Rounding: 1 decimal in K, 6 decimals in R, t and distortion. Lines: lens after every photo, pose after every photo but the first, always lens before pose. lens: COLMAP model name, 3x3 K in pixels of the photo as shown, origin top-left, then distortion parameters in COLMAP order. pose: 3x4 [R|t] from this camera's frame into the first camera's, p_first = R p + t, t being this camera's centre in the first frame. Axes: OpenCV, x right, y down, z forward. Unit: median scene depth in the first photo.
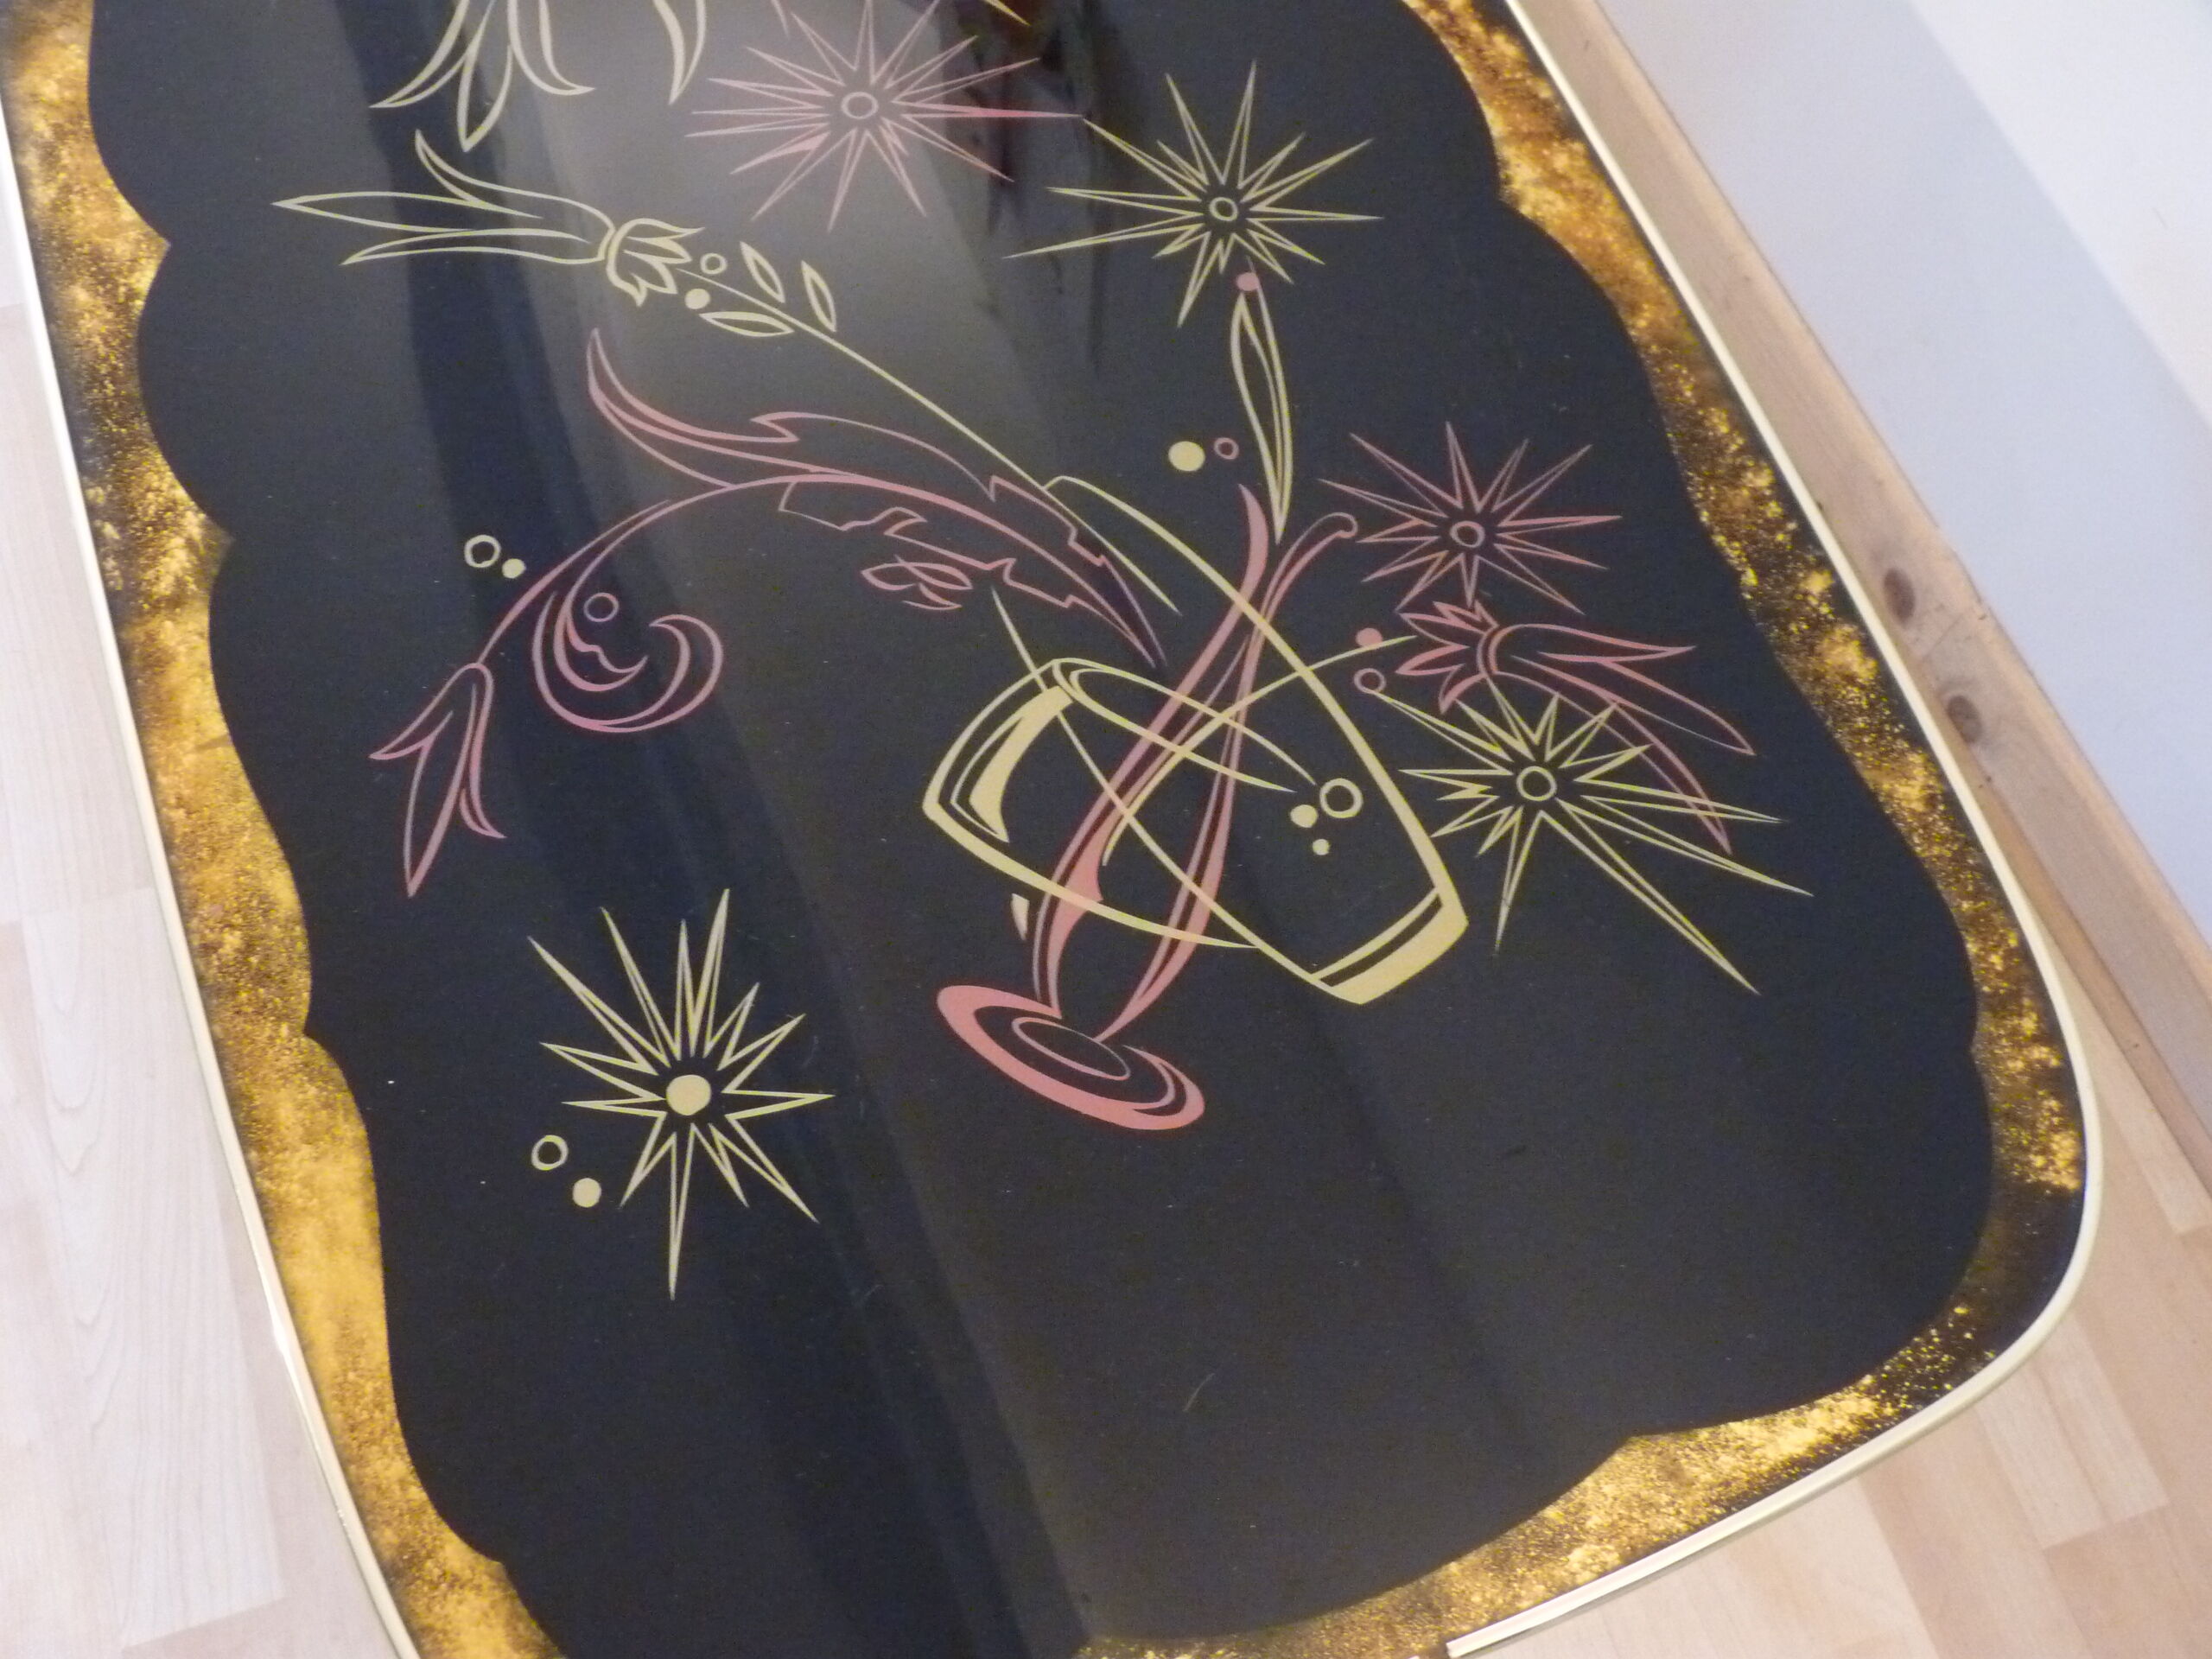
lens RADIAL K [[2170.7, 0, 1036.6], [0, 2170.7, 837.8], [0, 0, 1]] dist [-0.121303, 0.203609]
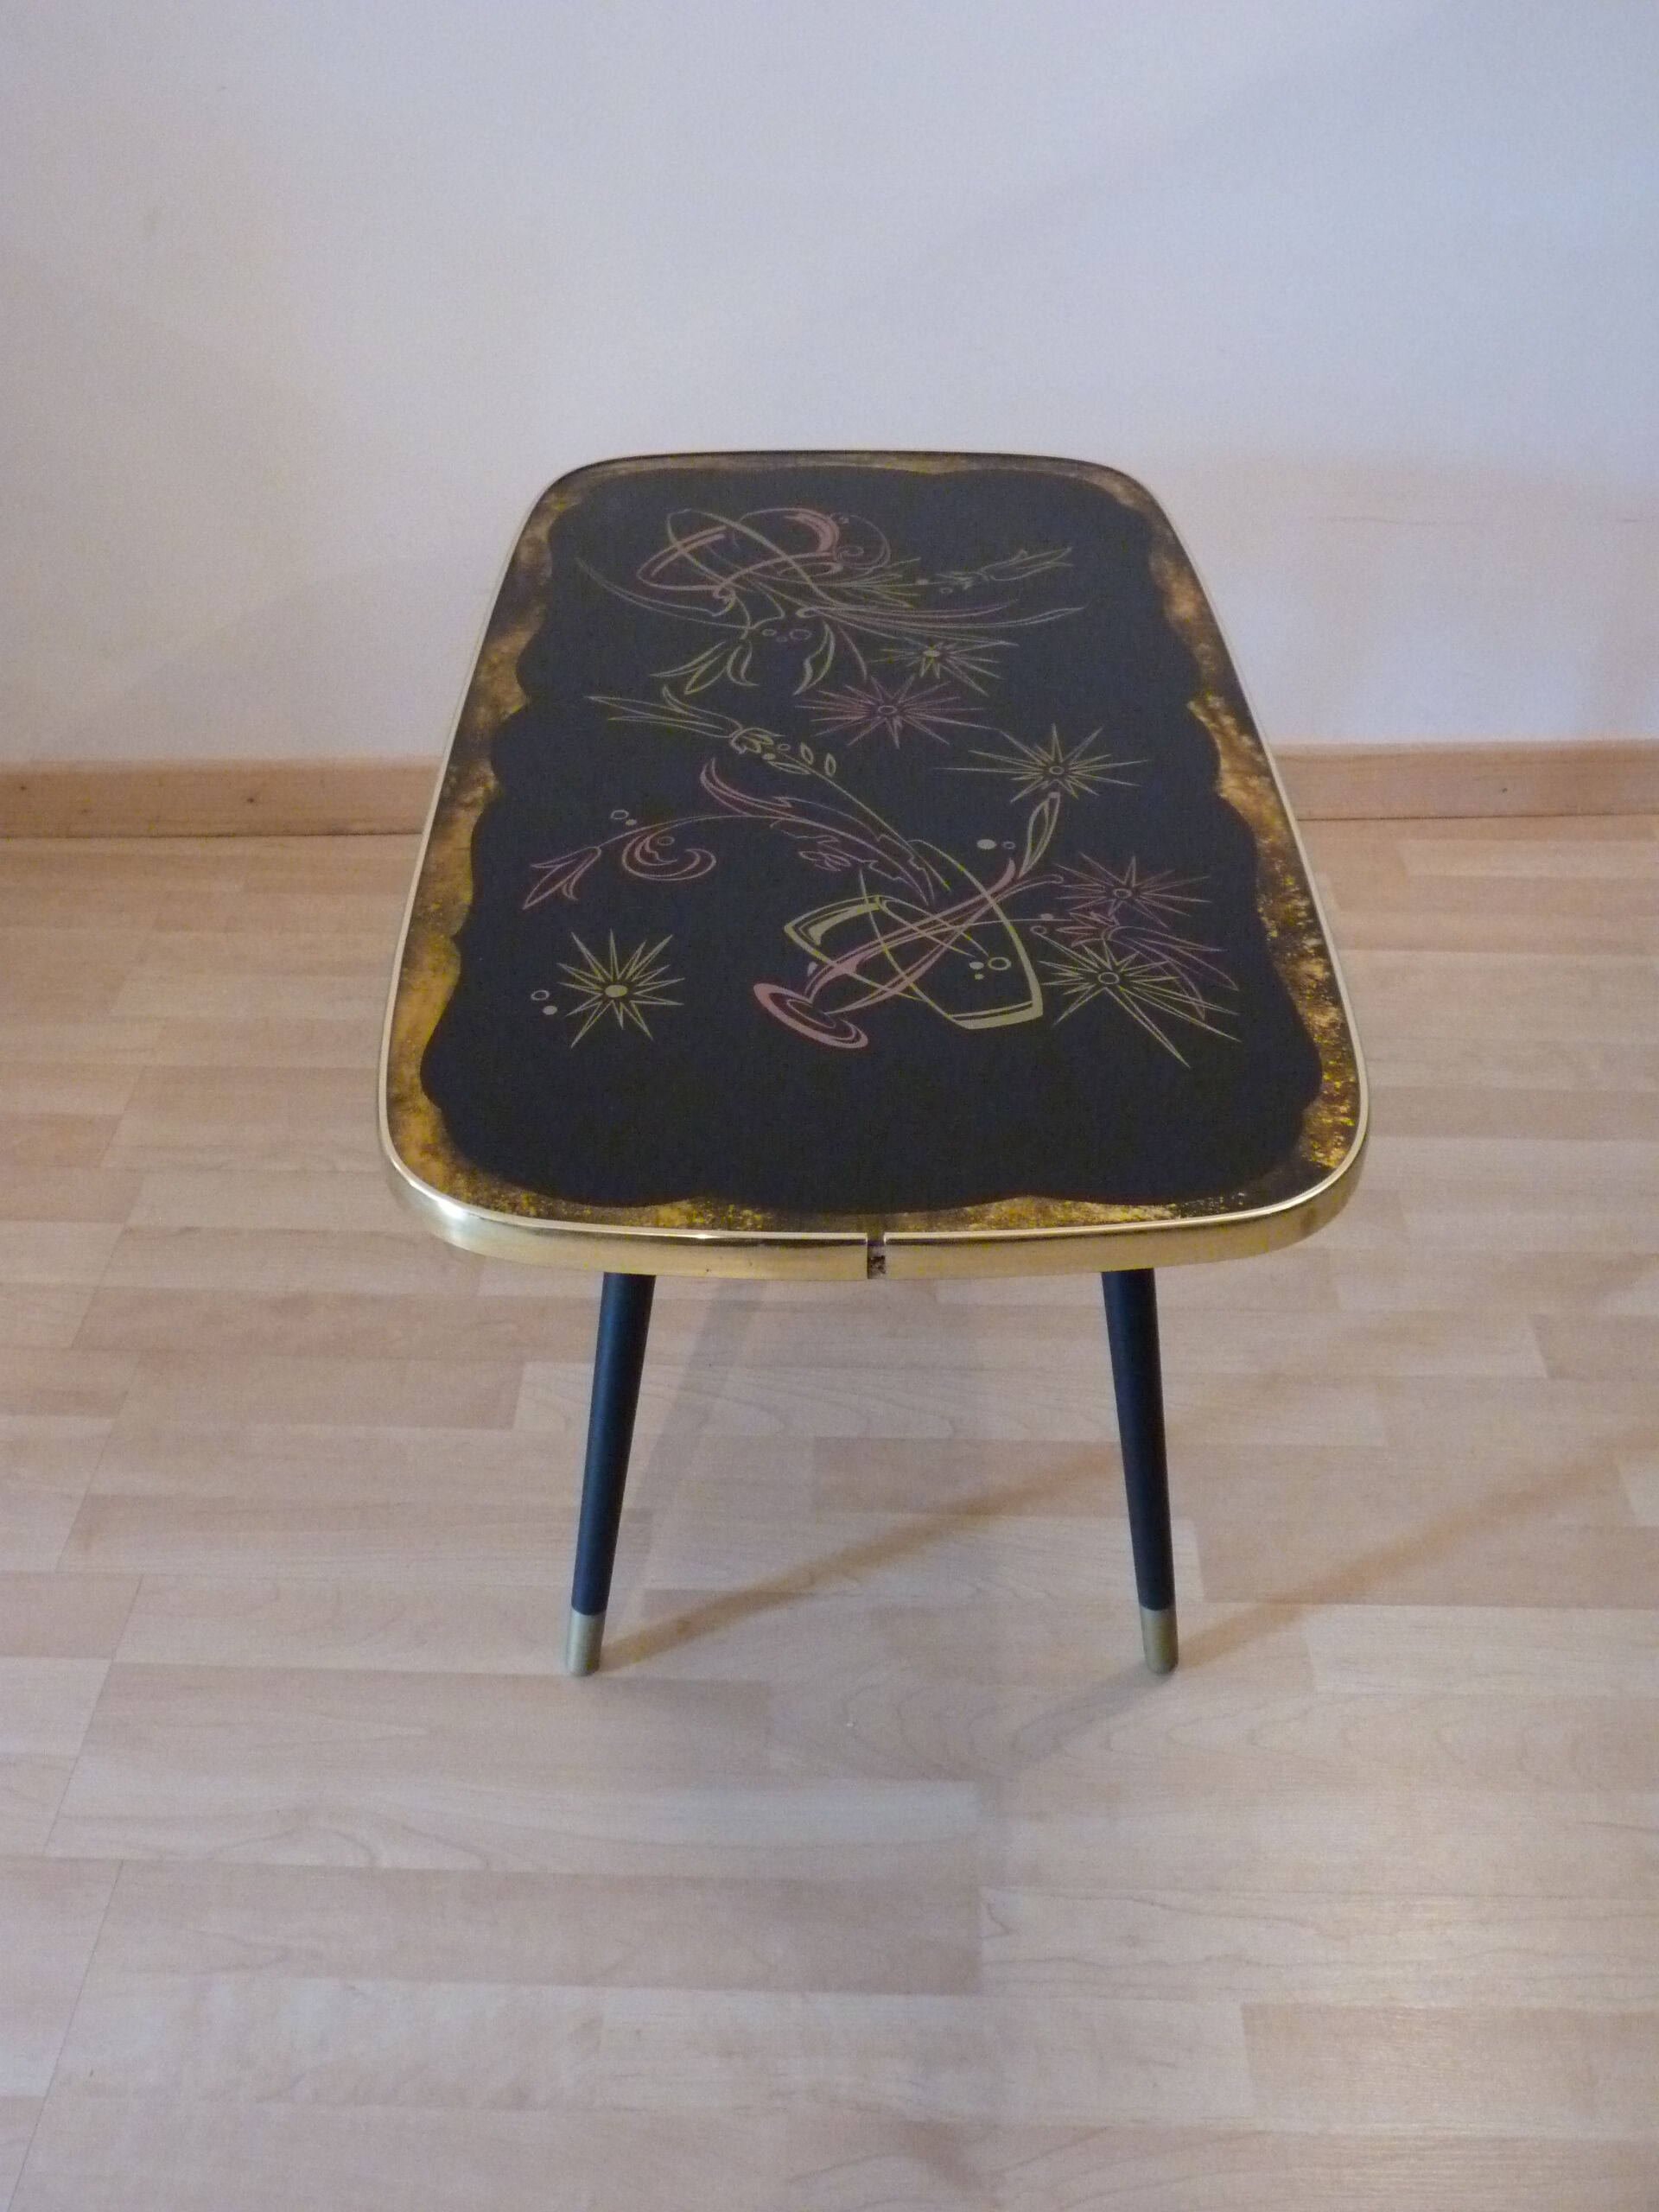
lens RADIAL K [[2170.7, 0, 829.5], [0, 2170.7, 1106.0], [0, 0, 1]] dist [-0.121303, 0.203609]
pose [[0.941147, 0.166127, -0.294355, 0.552092], [-0.286047, 0.855402, -0.431815, 0.897972], [0.180056, 0.490600, 0.852579, -0.523930]]
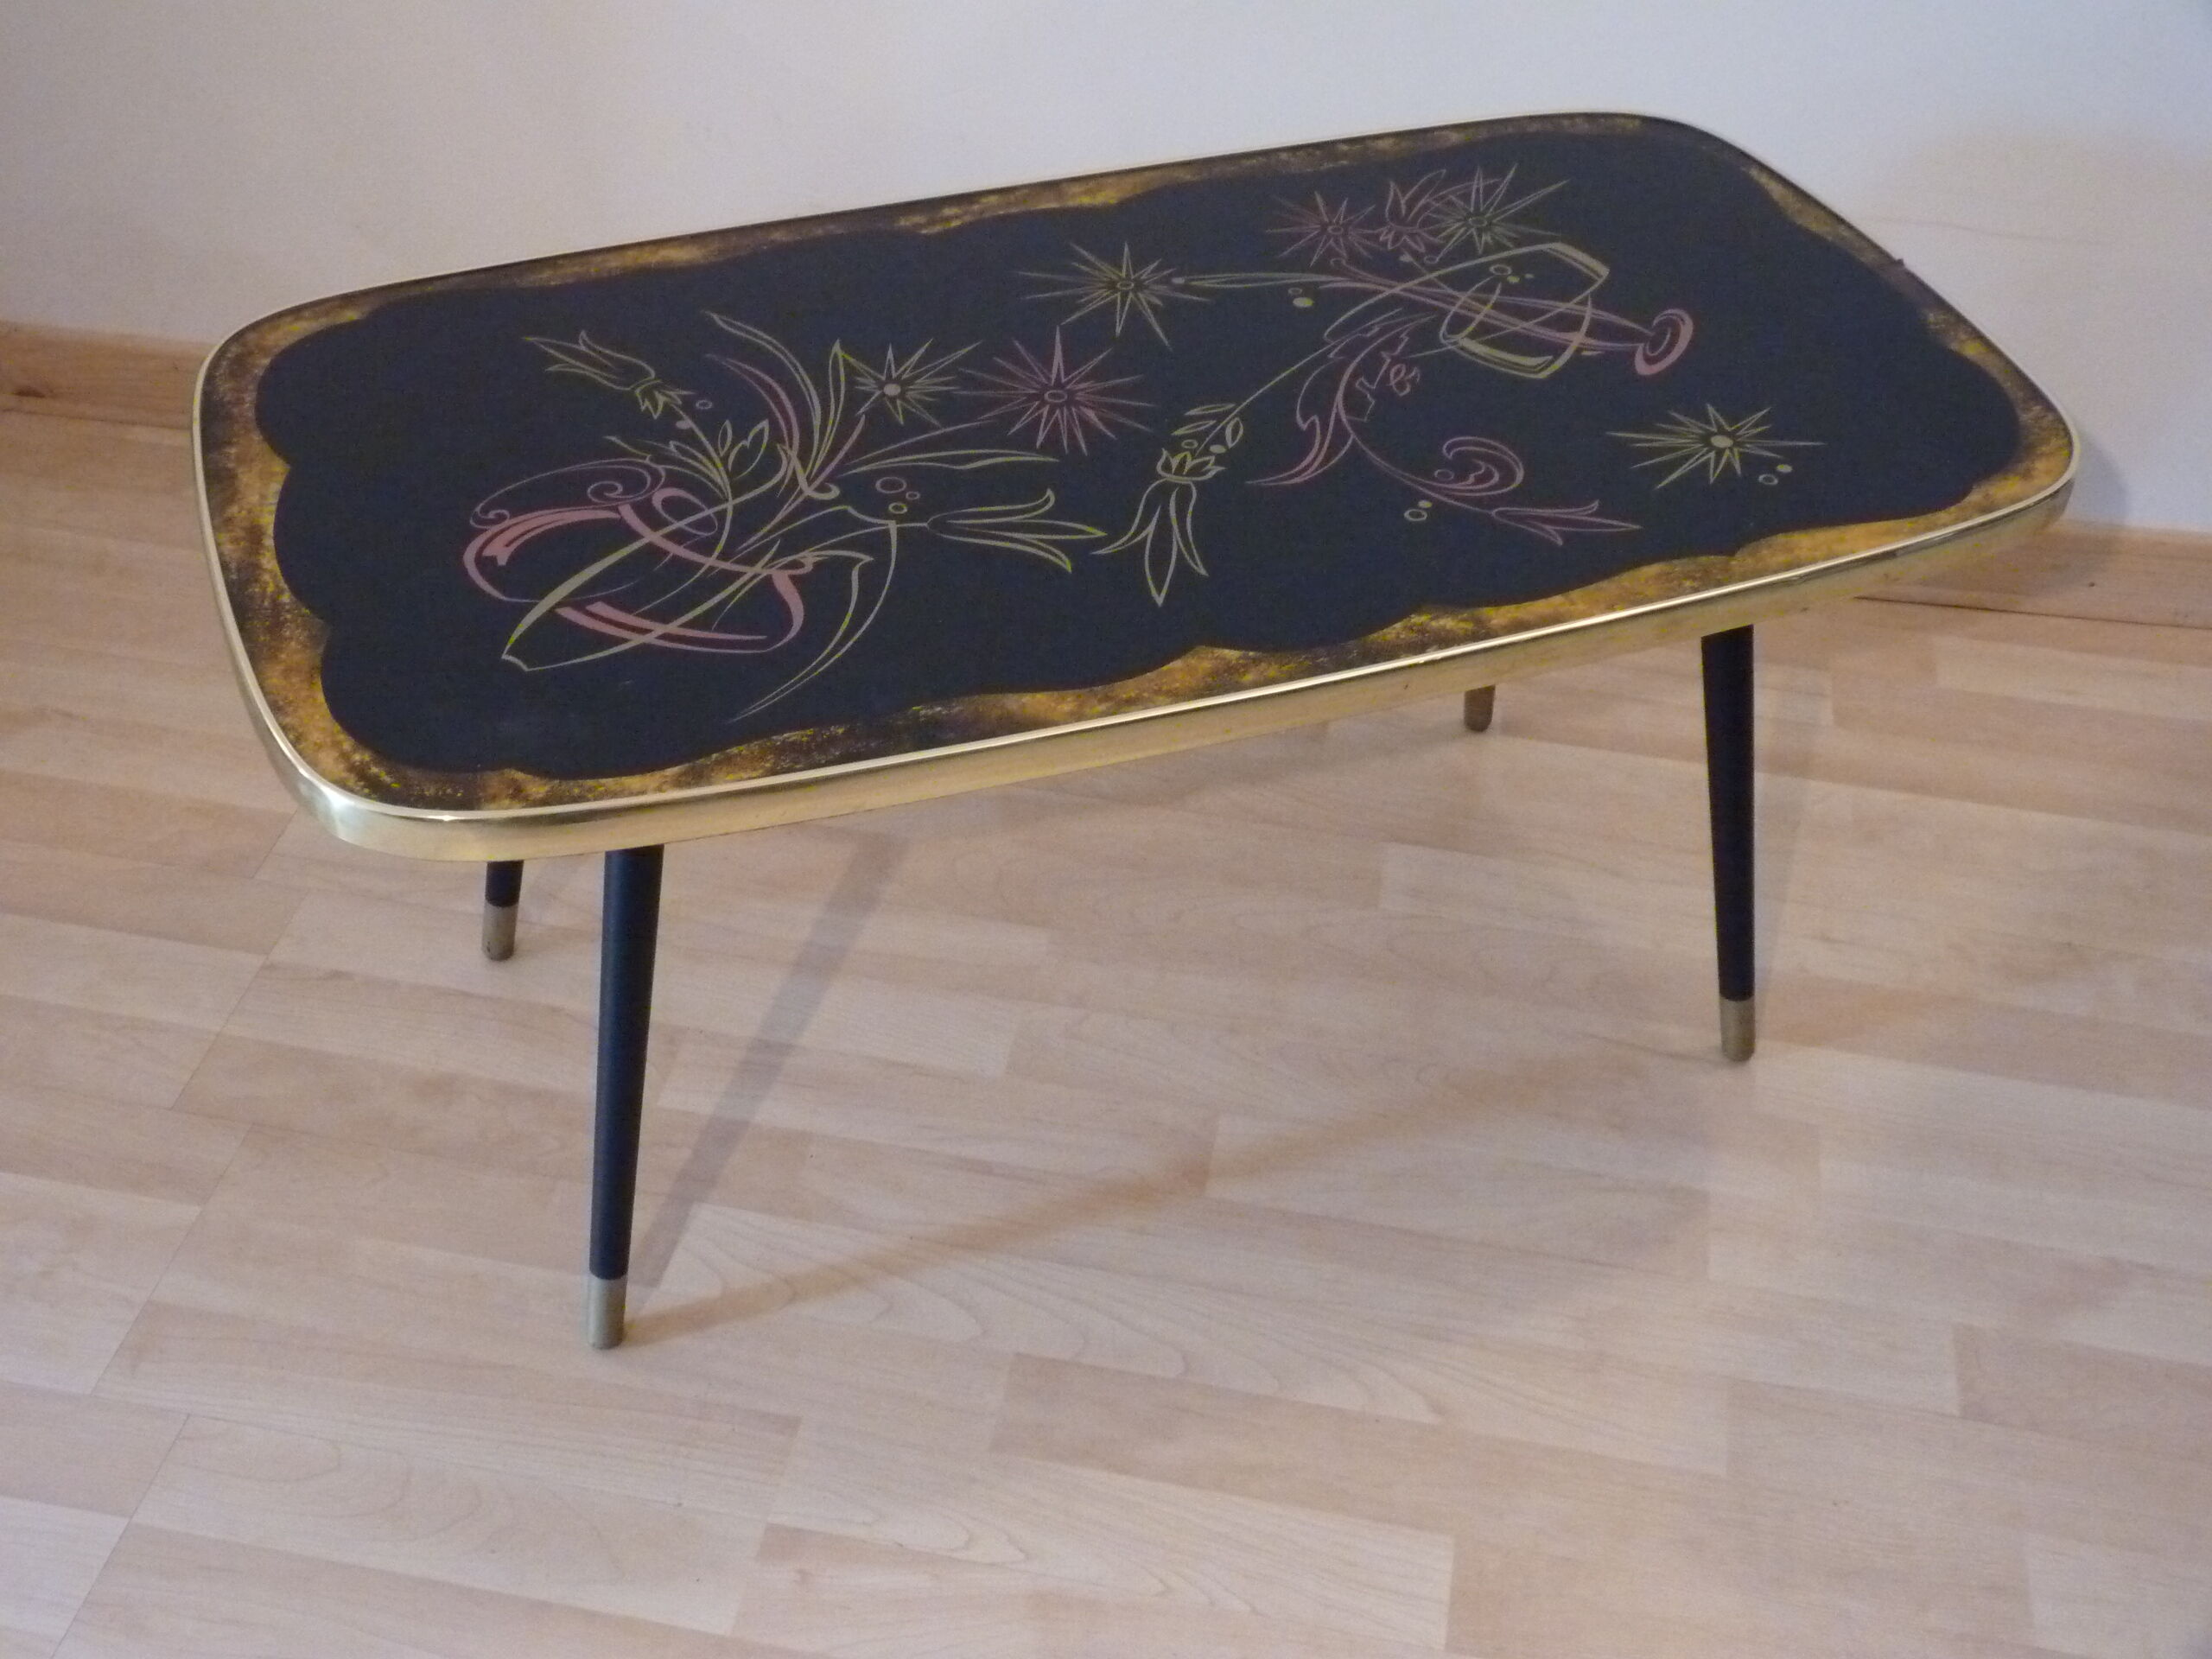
lens RADIAL K [[2531.9, 0, 1106.0], [0, 2531.9, 829.5], [0, 0, 1]] dist [-0.020959, 0.009497]
pose [[-0.011410, -0.690213, 0.723516, -1.841826], [0.899072, 0.309608, 0.309535, -0.880370], [-0.437652, 0.654025, 0.617019, 0.059124]]
